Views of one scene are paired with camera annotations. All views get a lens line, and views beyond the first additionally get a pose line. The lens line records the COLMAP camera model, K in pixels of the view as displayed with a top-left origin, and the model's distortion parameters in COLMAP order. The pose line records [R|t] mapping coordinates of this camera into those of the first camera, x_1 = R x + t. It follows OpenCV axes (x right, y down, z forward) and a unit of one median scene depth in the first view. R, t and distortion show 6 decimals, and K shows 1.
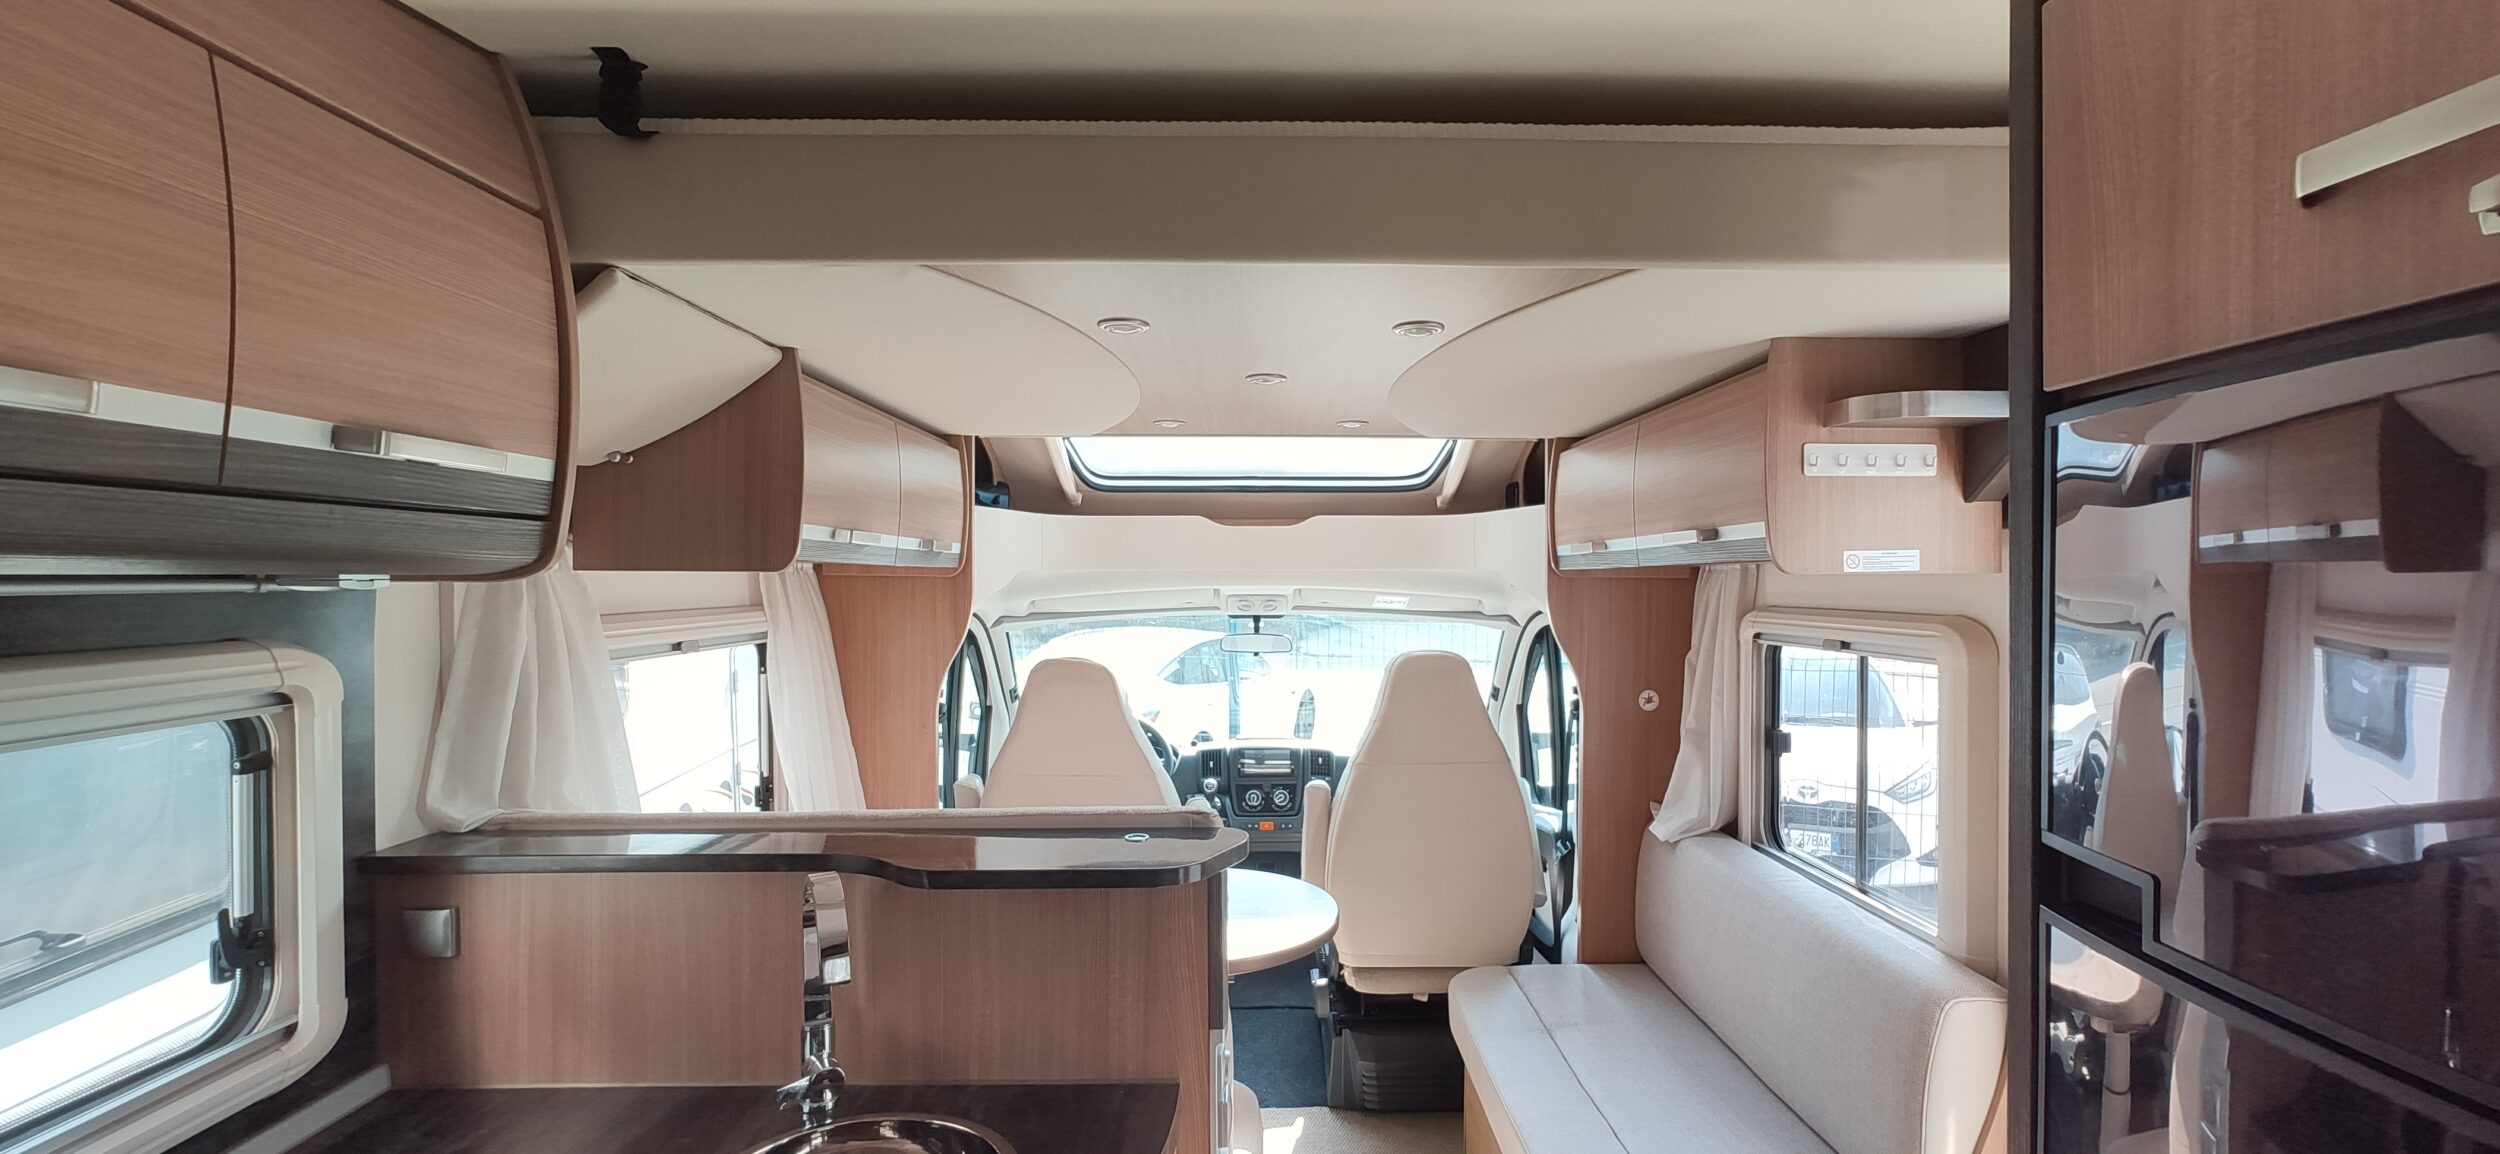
lens RADIAL K [[1096.2, 0, 1267.4], [0, 1096.2, 585.0], [0, 0, 1]] dist [-0.000553, 0.000416]
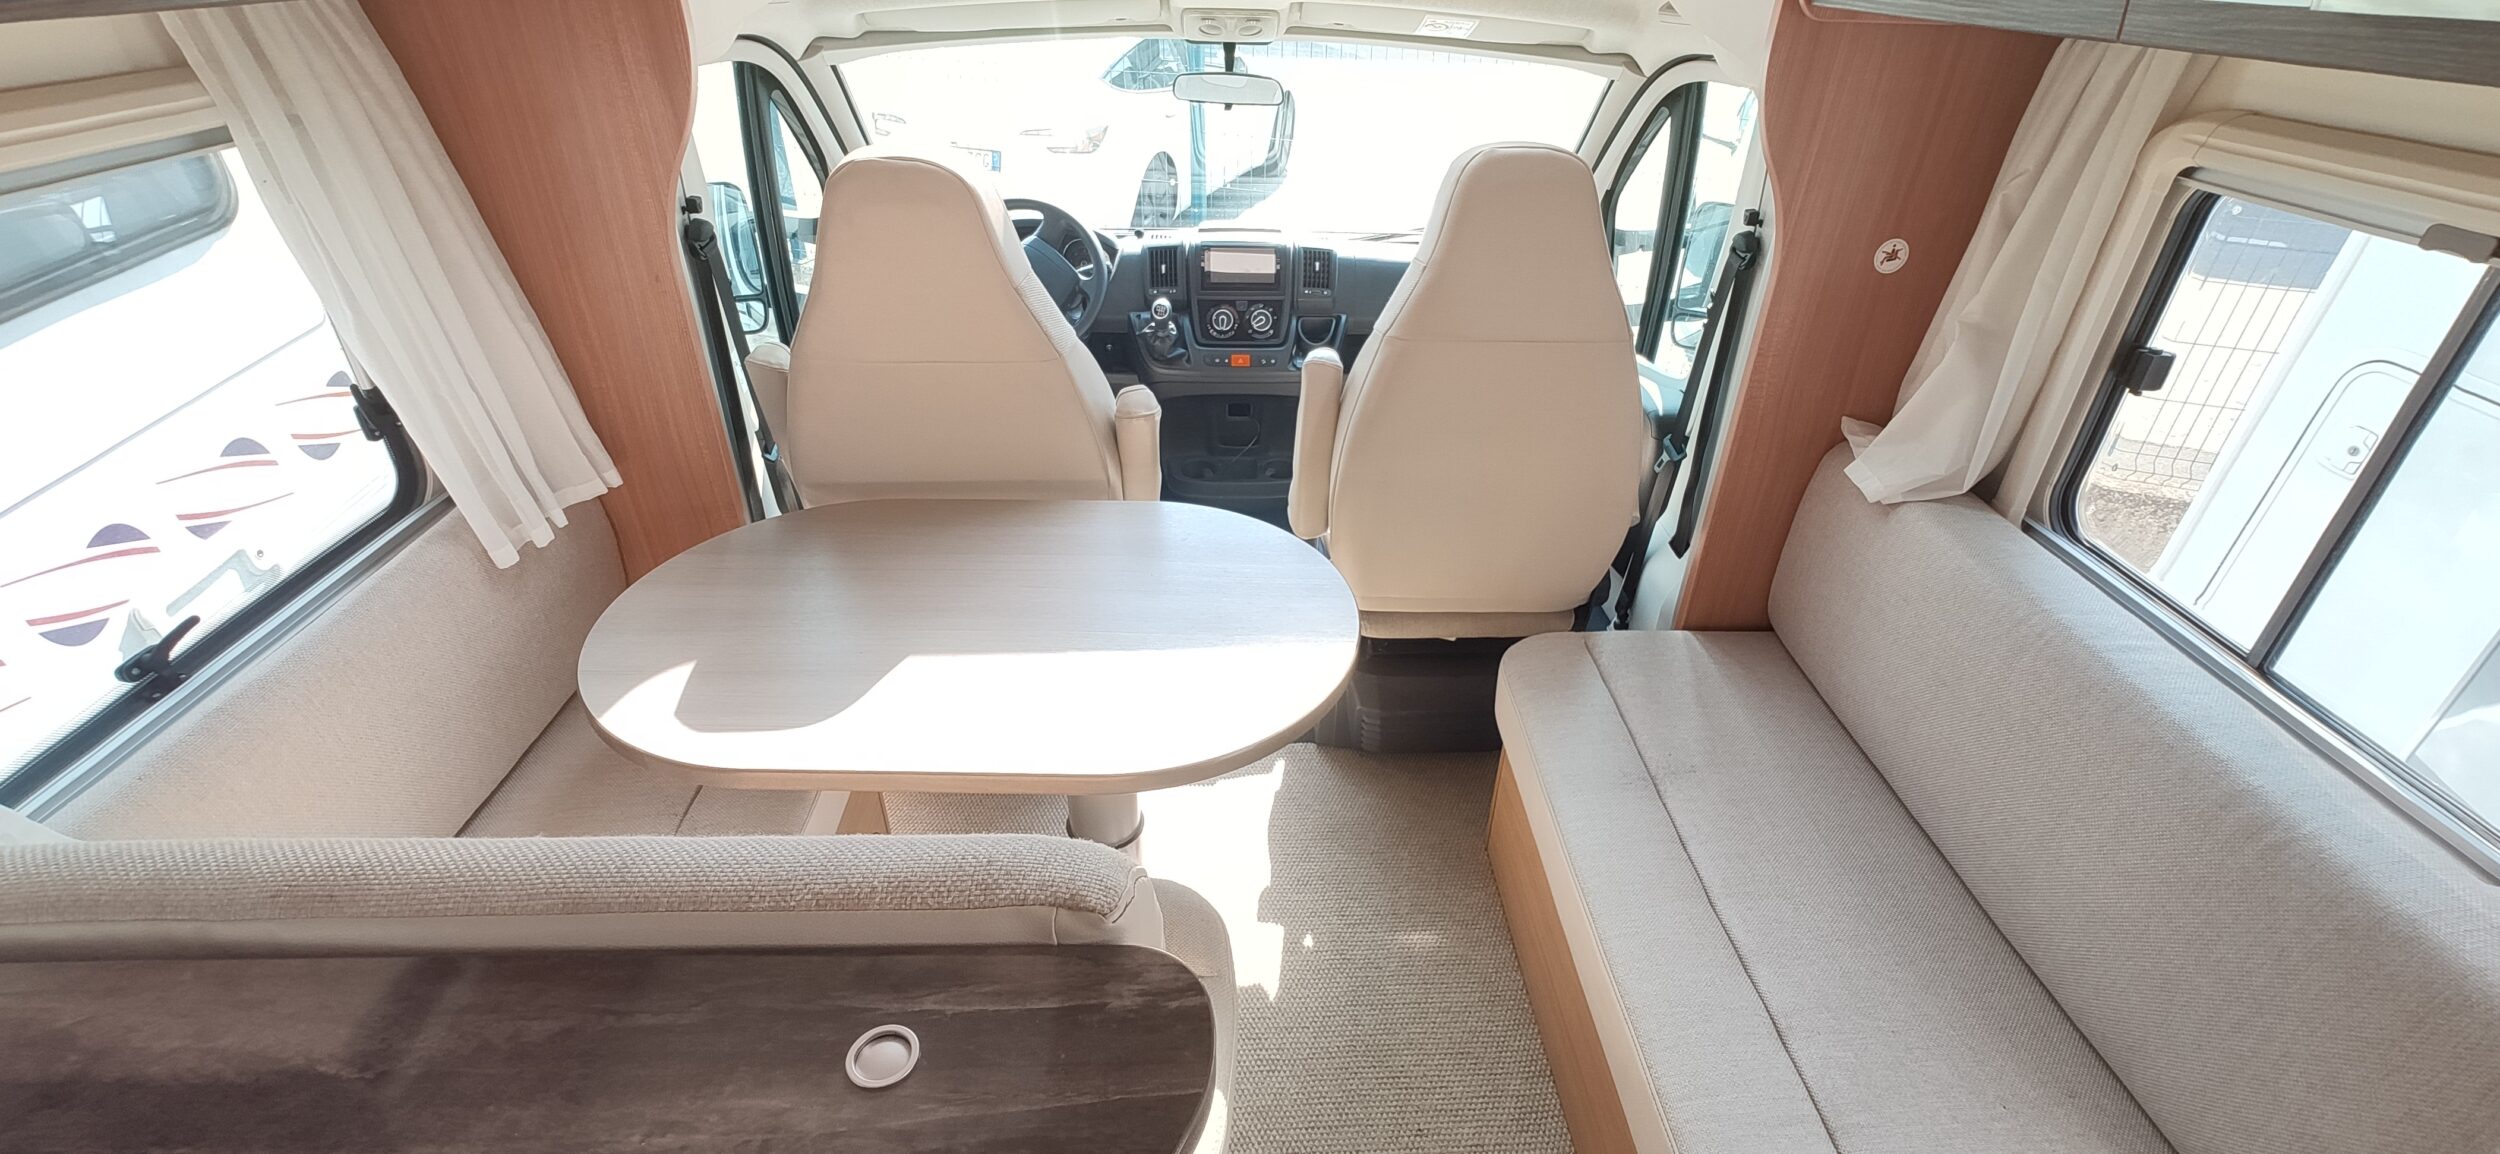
lens RADIAL K [[1094.3, 0, 1265.5], [0, 1094.3, 585.2], [0, 0, 1]] dist [-0.026047, 0.012591]
pose [[0.999502, 0.009972, 0.029935, -0.005922], [-0.023944, 0.857580, 0.513794, -0.033788], [-0.020549, -0.514255, 0.857391, 0.390344]]
